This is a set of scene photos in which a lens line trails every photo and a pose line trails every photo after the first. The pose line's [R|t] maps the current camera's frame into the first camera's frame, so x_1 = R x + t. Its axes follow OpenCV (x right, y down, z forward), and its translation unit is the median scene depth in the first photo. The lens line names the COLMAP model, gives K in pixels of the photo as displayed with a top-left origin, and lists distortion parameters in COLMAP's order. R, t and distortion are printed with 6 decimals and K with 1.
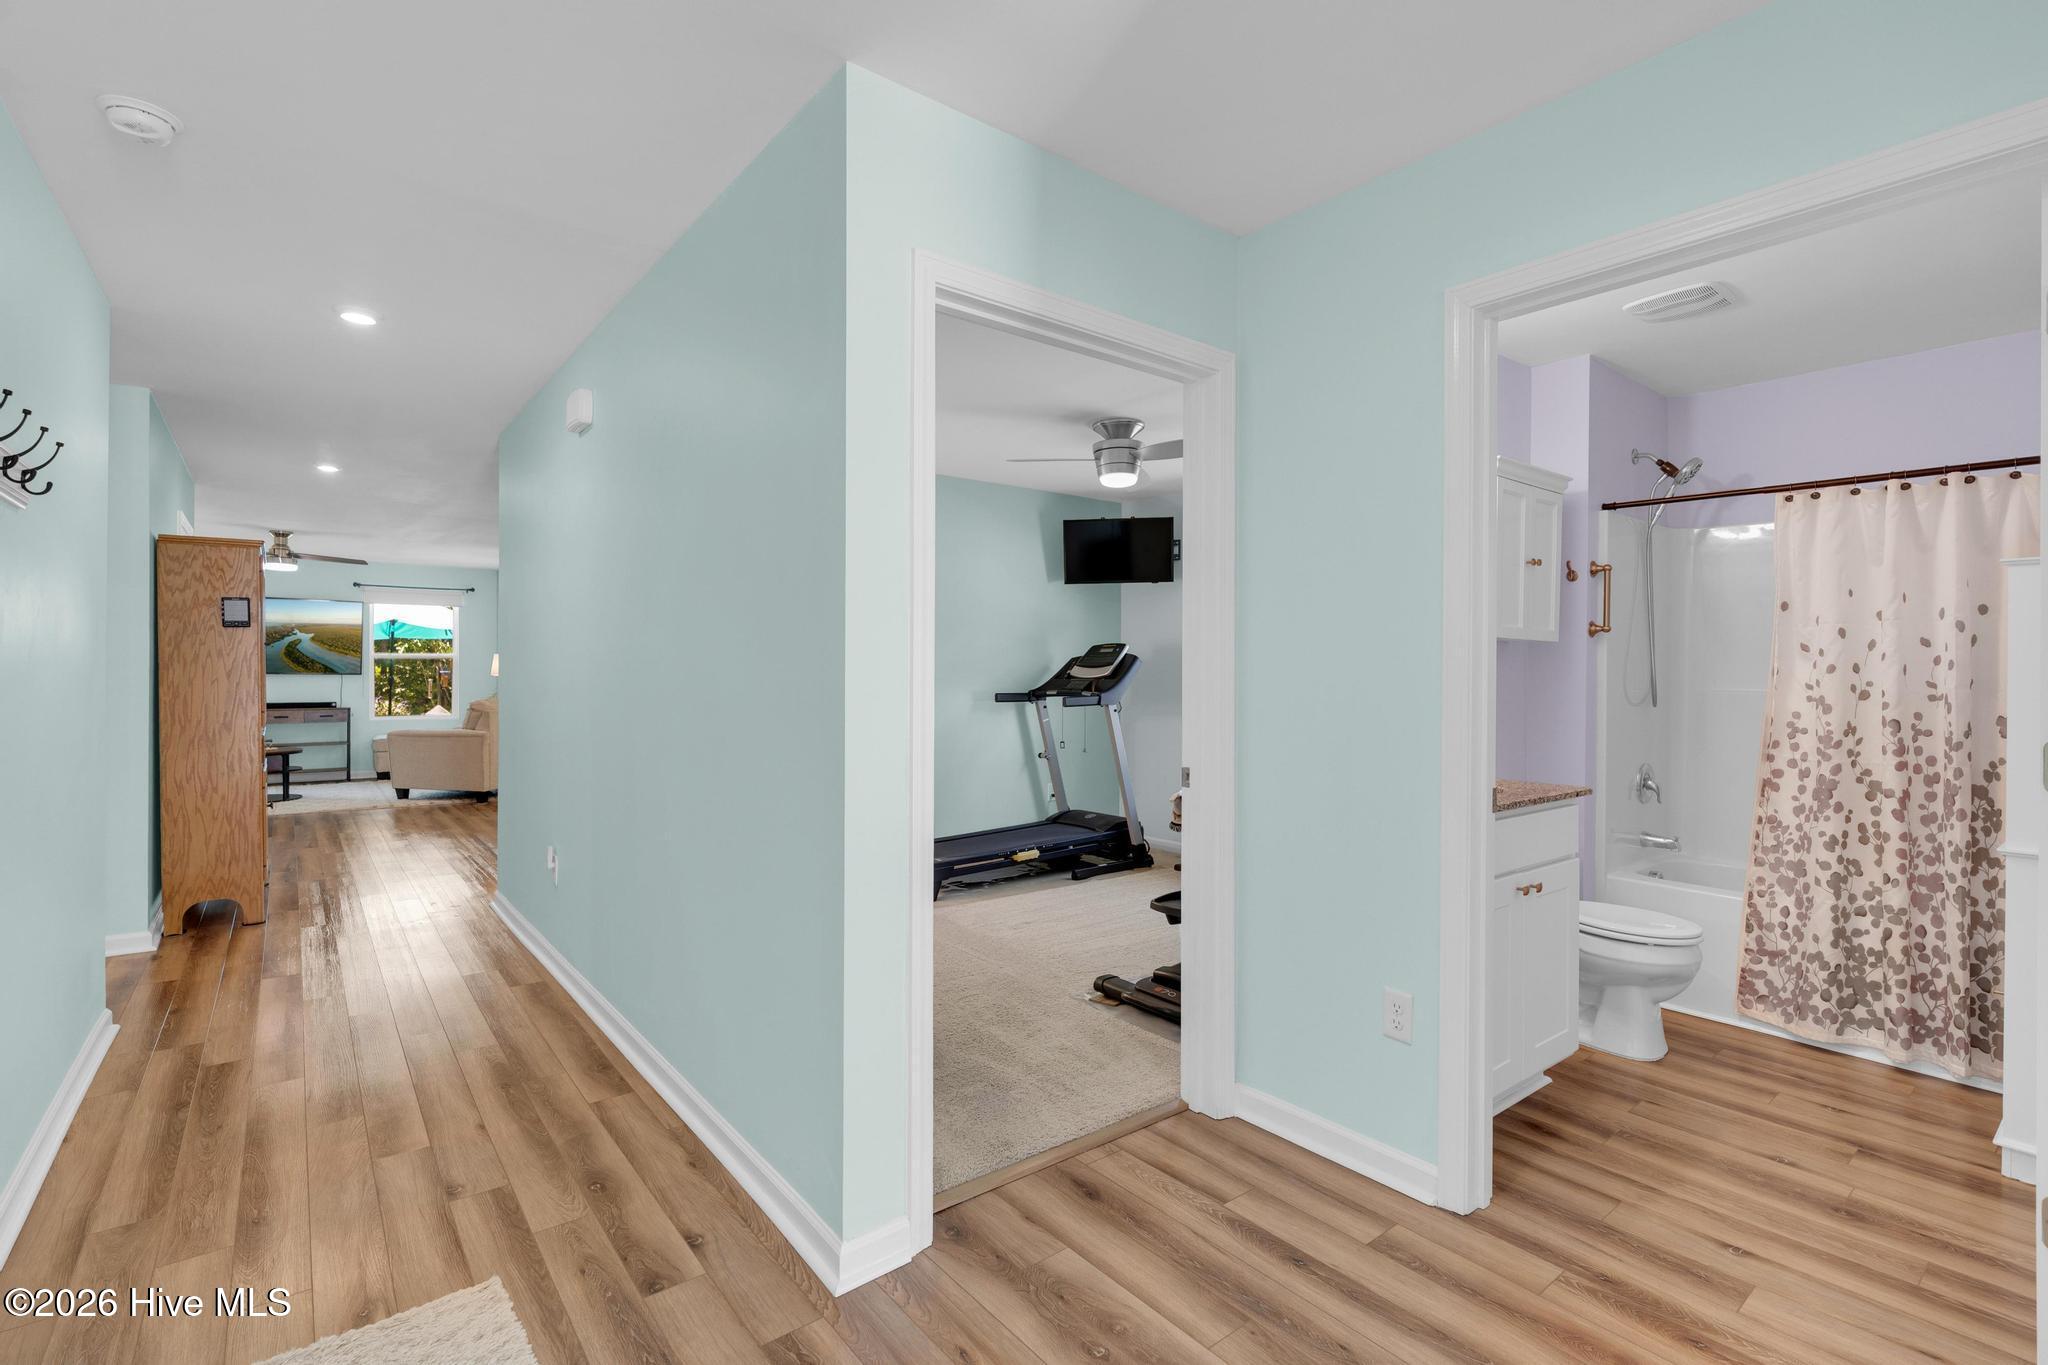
lens RADIAL K [[943.8, 0, 1012.9], [0, 943.8, 671.7], [0, 0, 1]] dist [-0.003740, 0.000328]
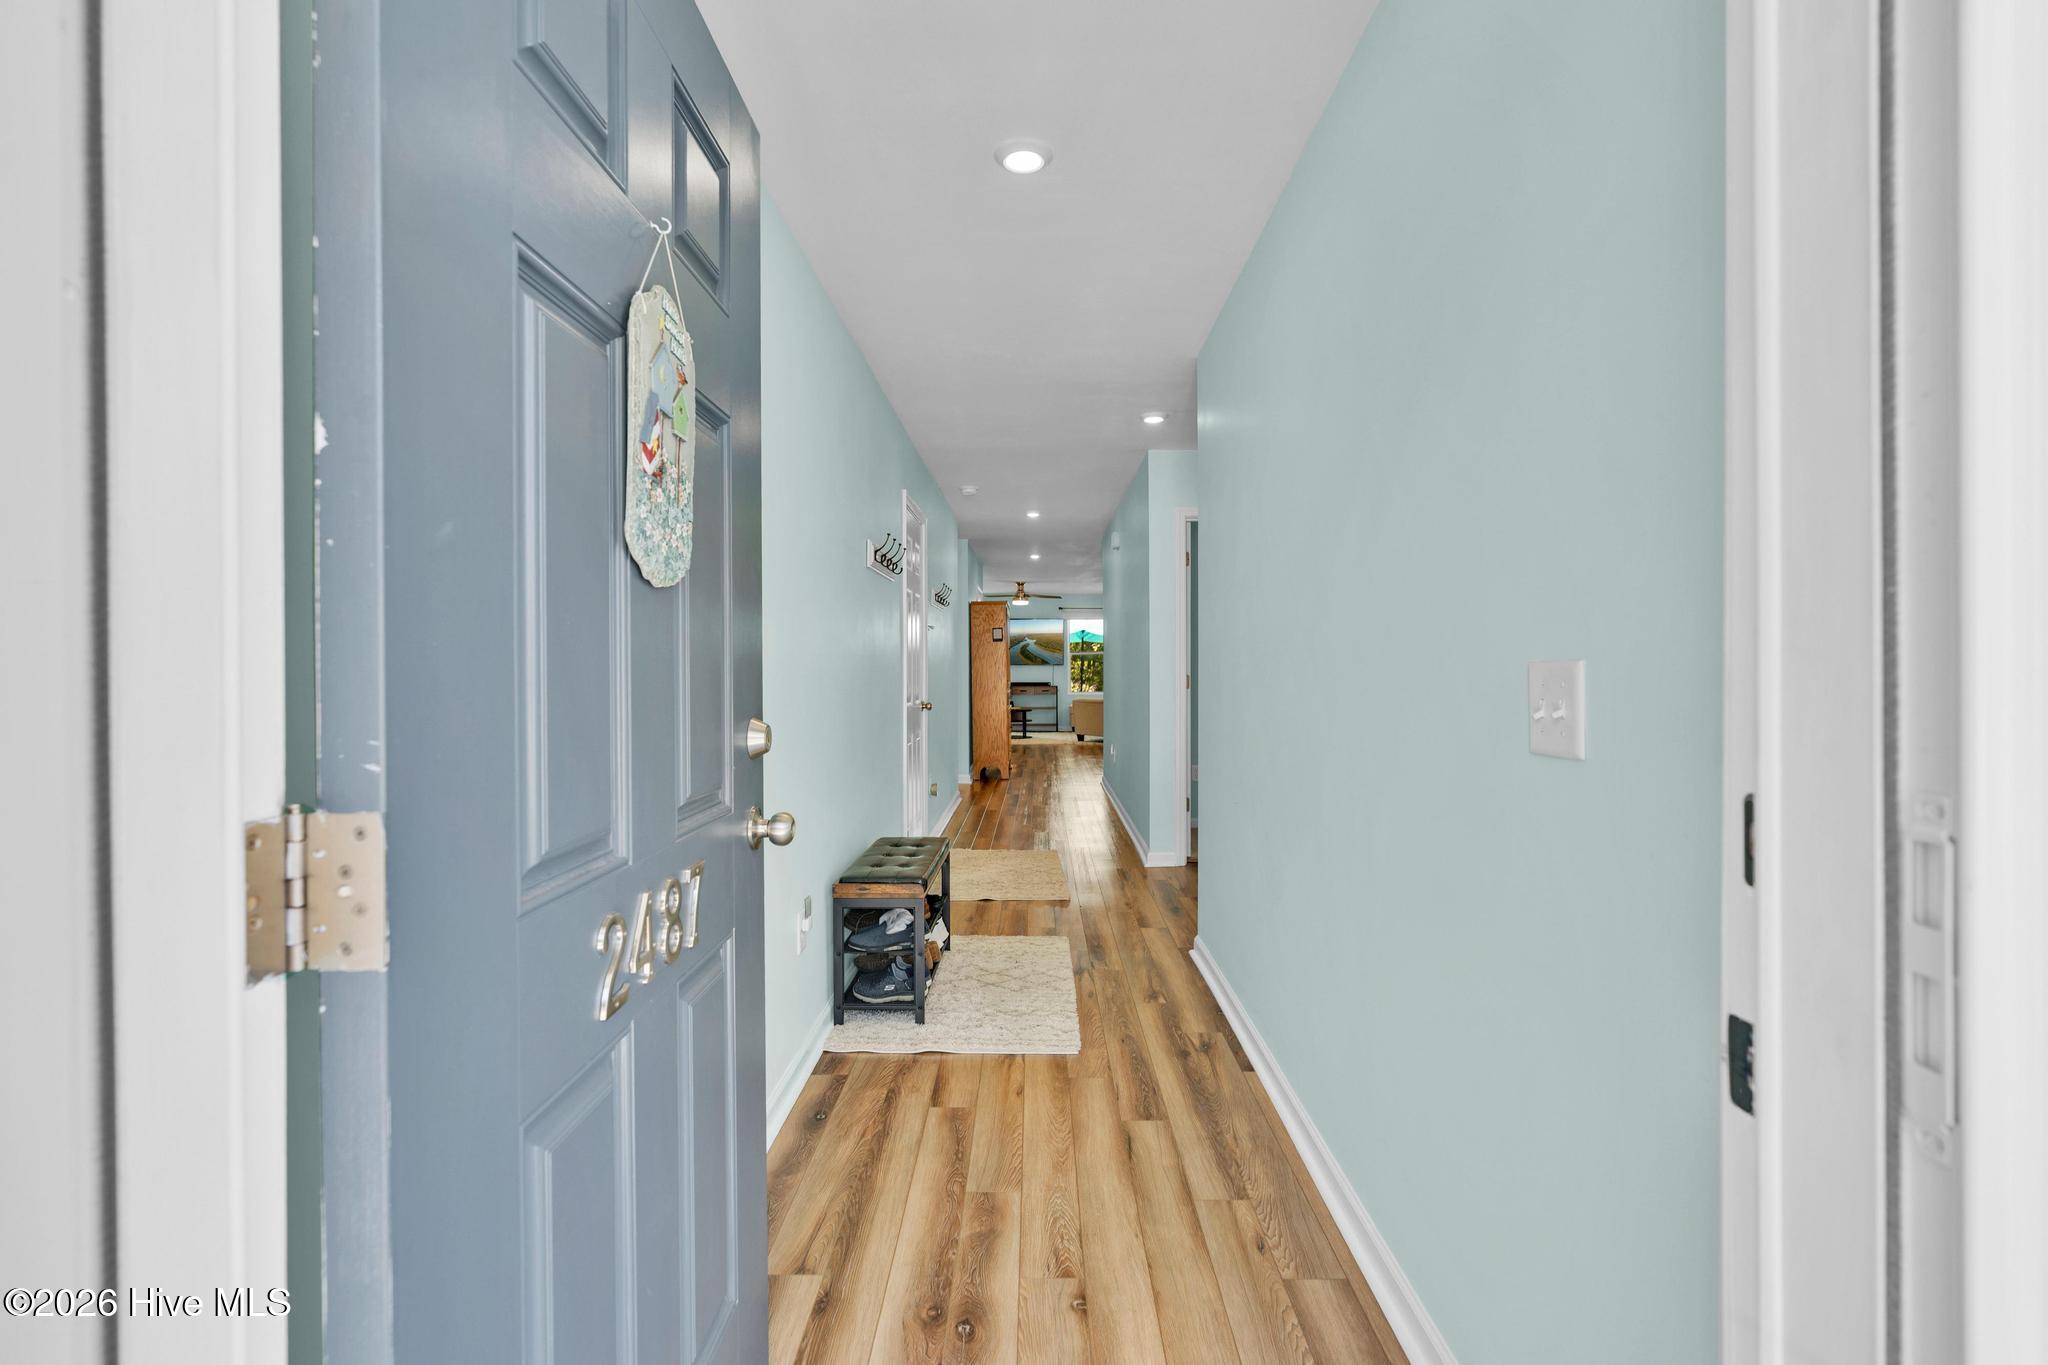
lens RADIAL K [[943.8, 0, 1025.6], [0, 943.8, 674.4], [0, 0, 1]] dist [-0.003740, 0.000328]
pose [[0.783464, 0.001198, -0.621436, 0.310102], [0.004856, 0.999956, 0.008050, 0.006583], [0.621418, -0.009325, 0.783424, -0.356950]]
